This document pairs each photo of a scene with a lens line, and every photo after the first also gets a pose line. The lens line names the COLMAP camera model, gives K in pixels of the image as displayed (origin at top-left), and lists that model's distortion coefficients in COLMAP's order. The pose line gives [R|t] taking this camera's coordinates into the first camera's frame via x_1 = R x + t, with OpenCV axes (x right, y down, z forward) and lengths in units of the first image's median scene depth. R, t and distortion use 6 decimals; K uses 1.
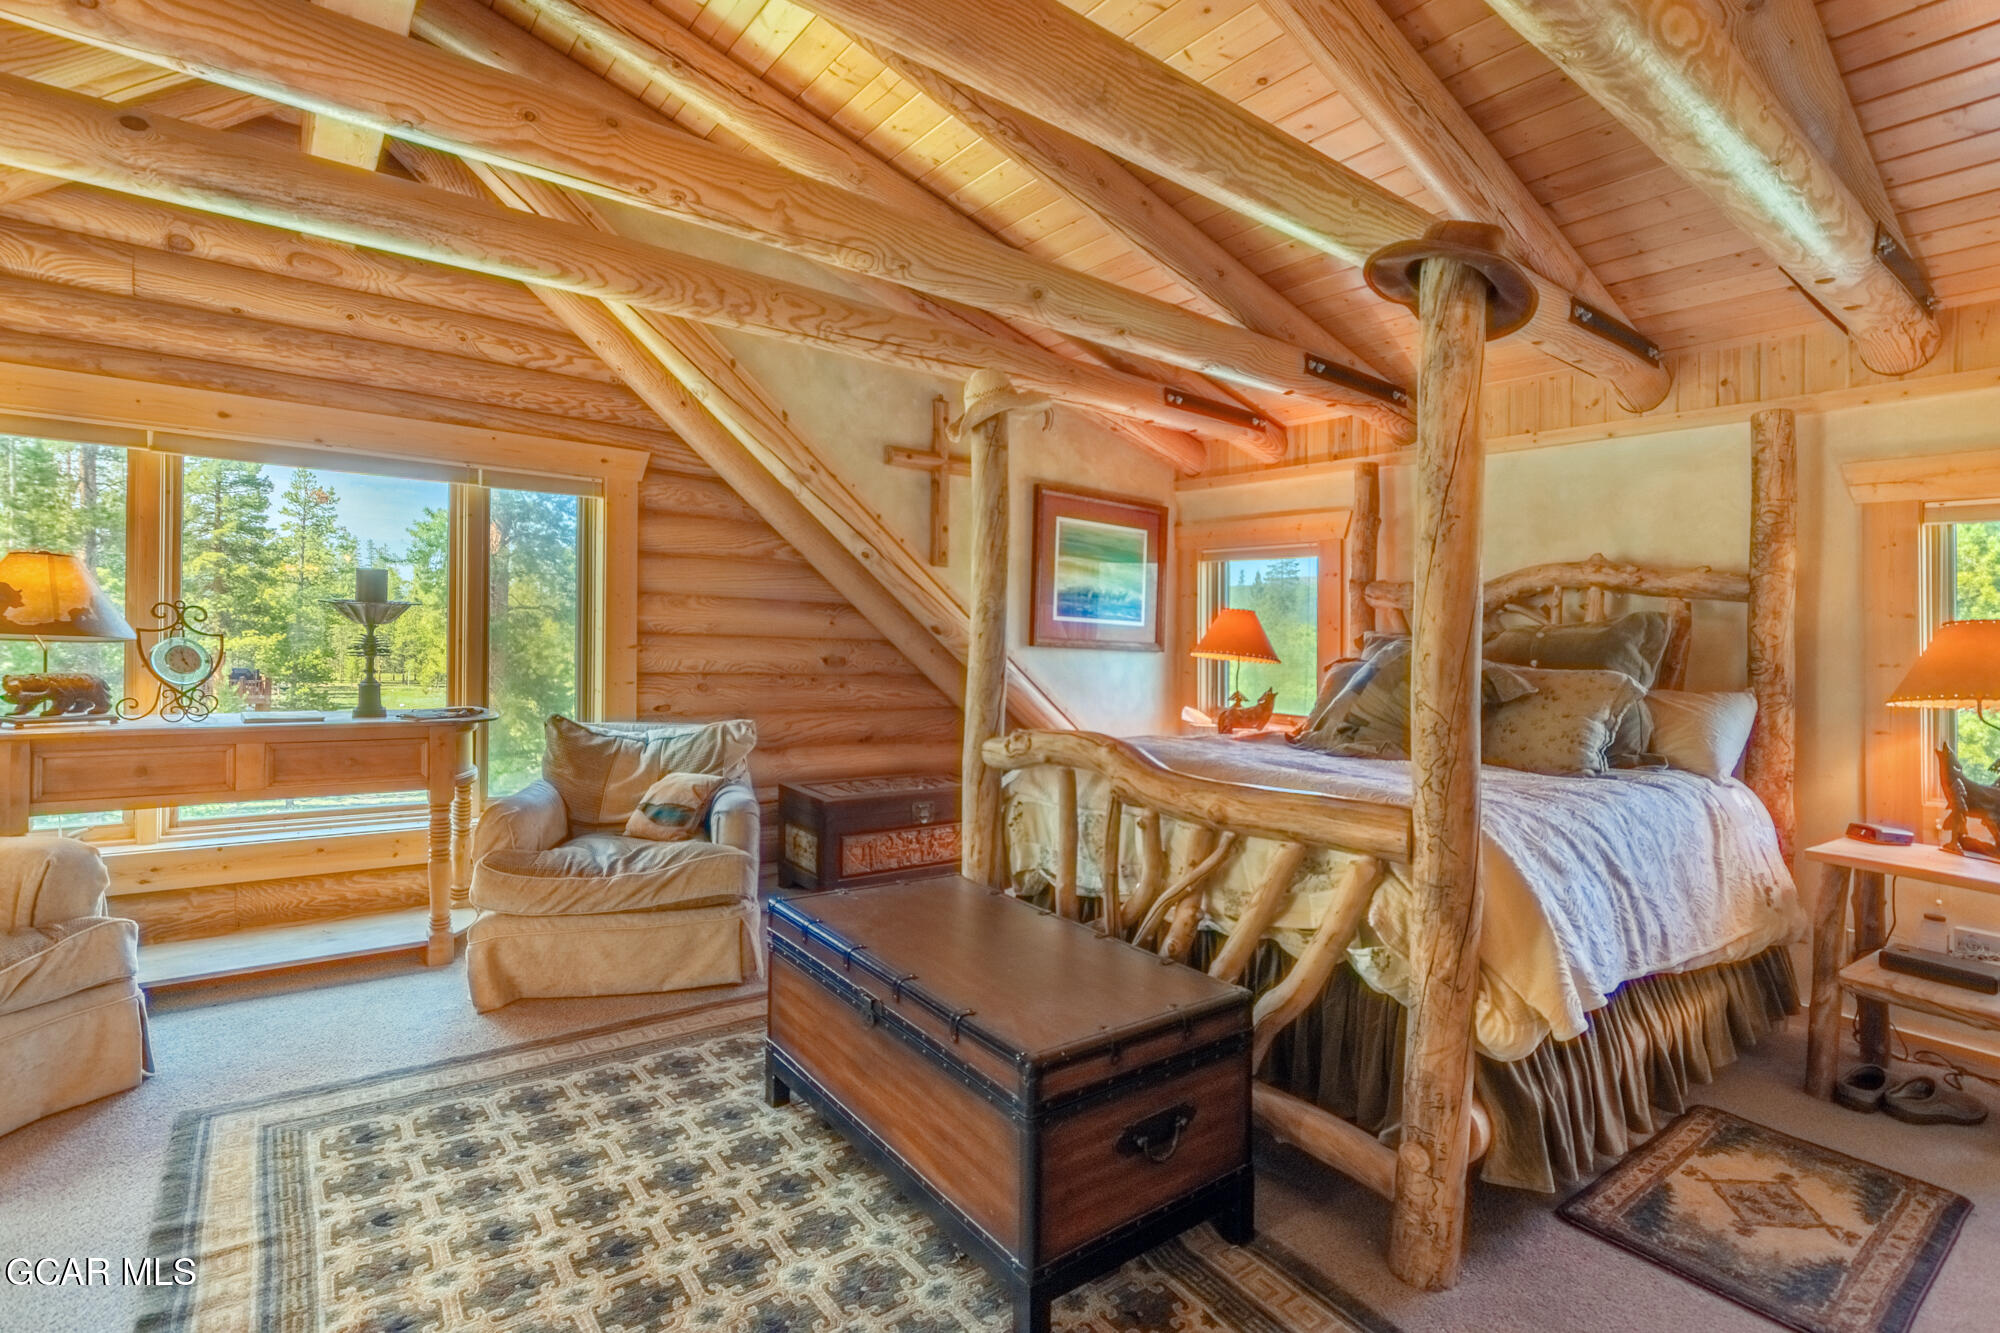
lens RADIAL K [[959.4, 0, 995.4], [0, 959.4, 621.7], [0, 0, 1]] dist [-0.012992, -0.000260]
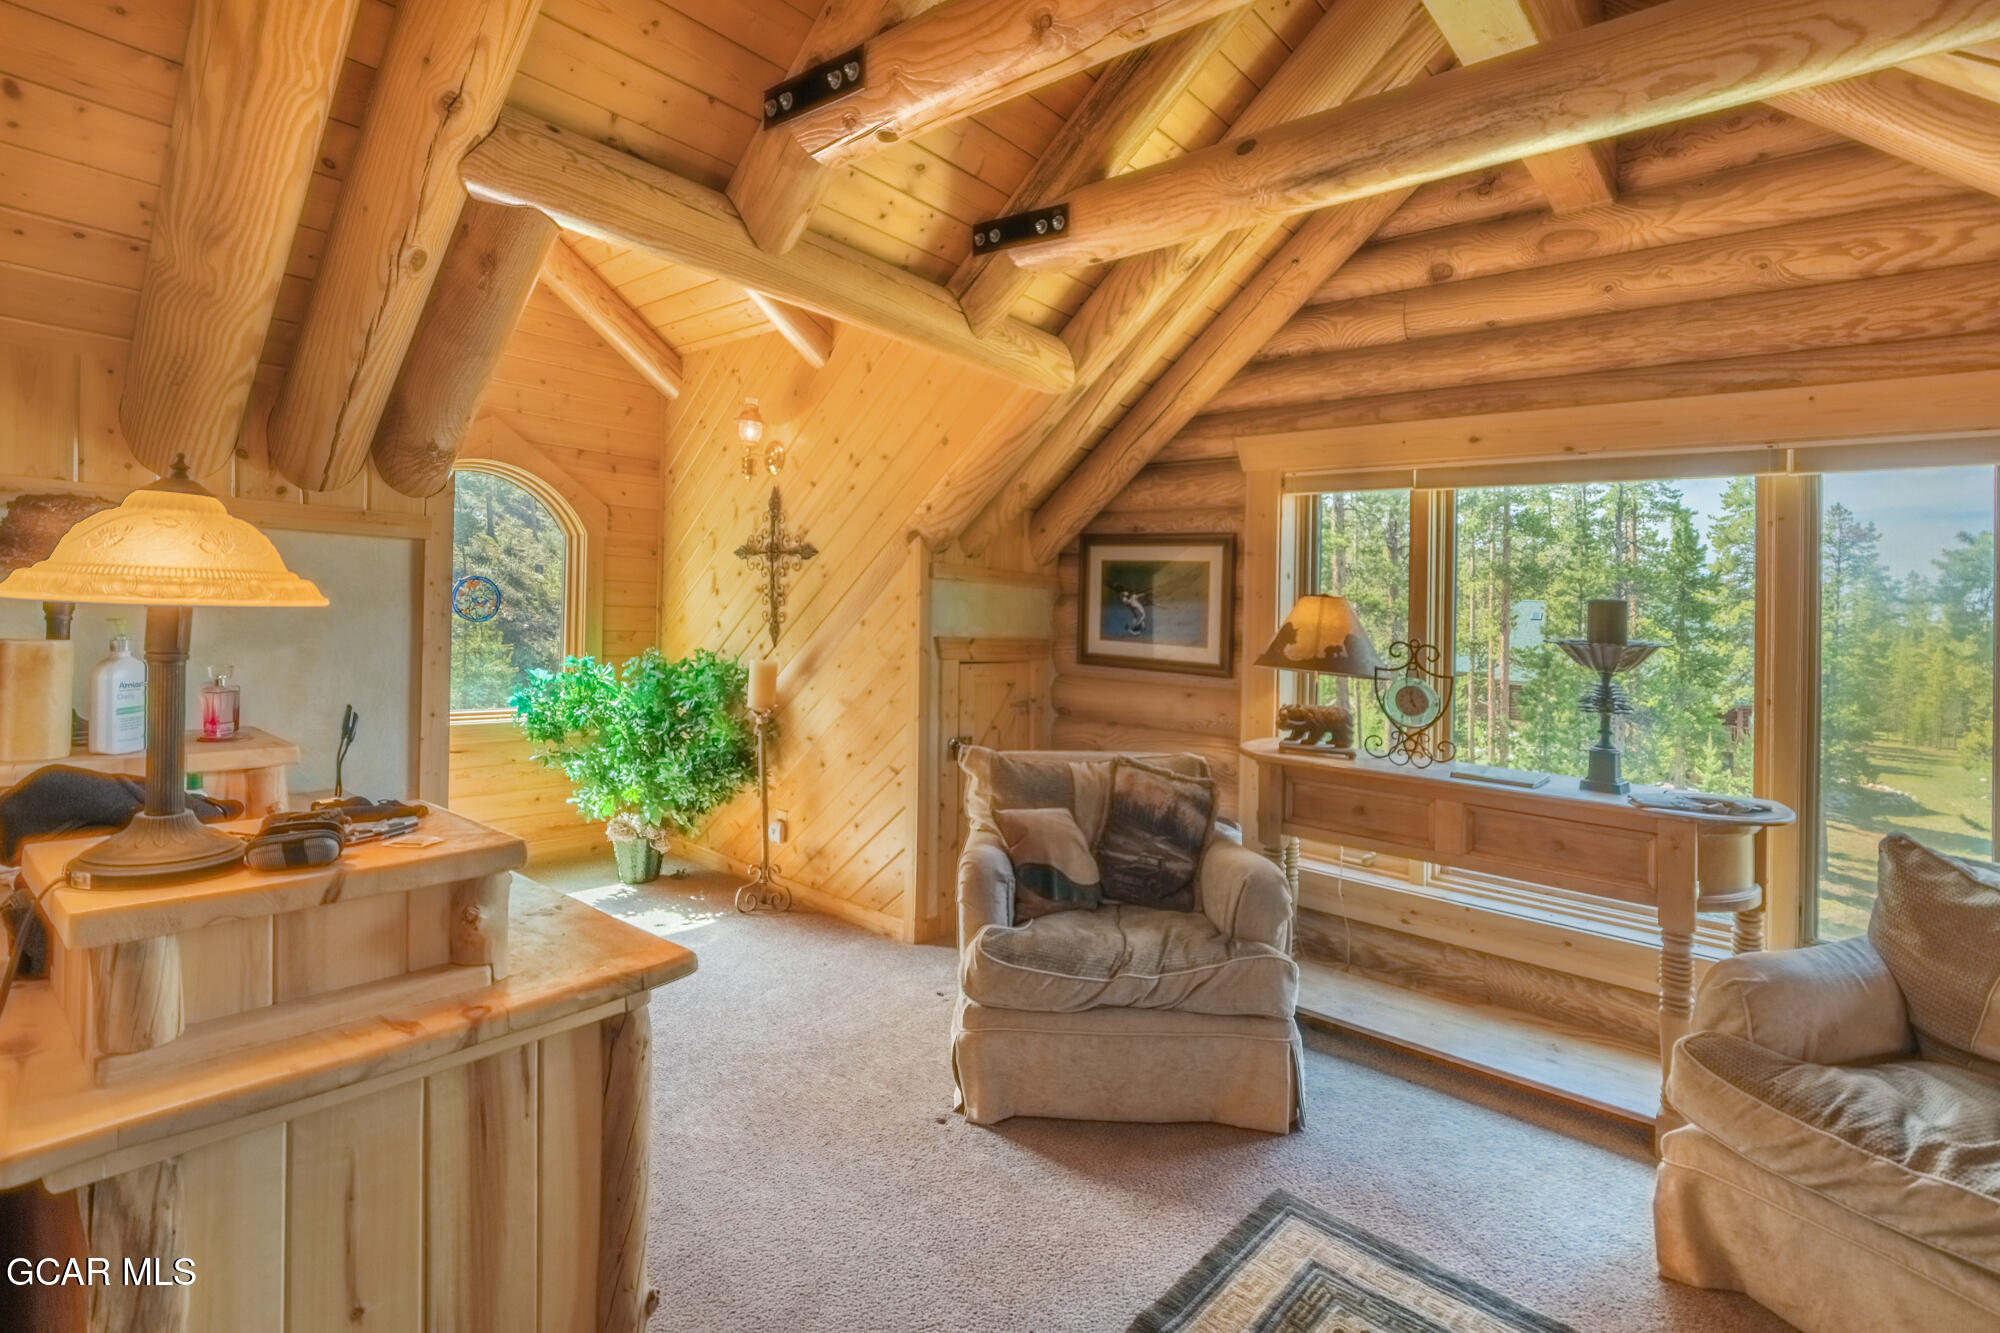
lens RADIAL K [[959.4, 0, 995.4], [0, 959.4, 621.7], [0, 0, 1]] dist [-0.012992, -0.000260]
pose [[0.203305, -0.015898, -0.978986, 0.001791], [-0.034597, 0.999127, -0.023410, -0.002398], [0.978504, 0.038630, 0.202577, 0.361416]]
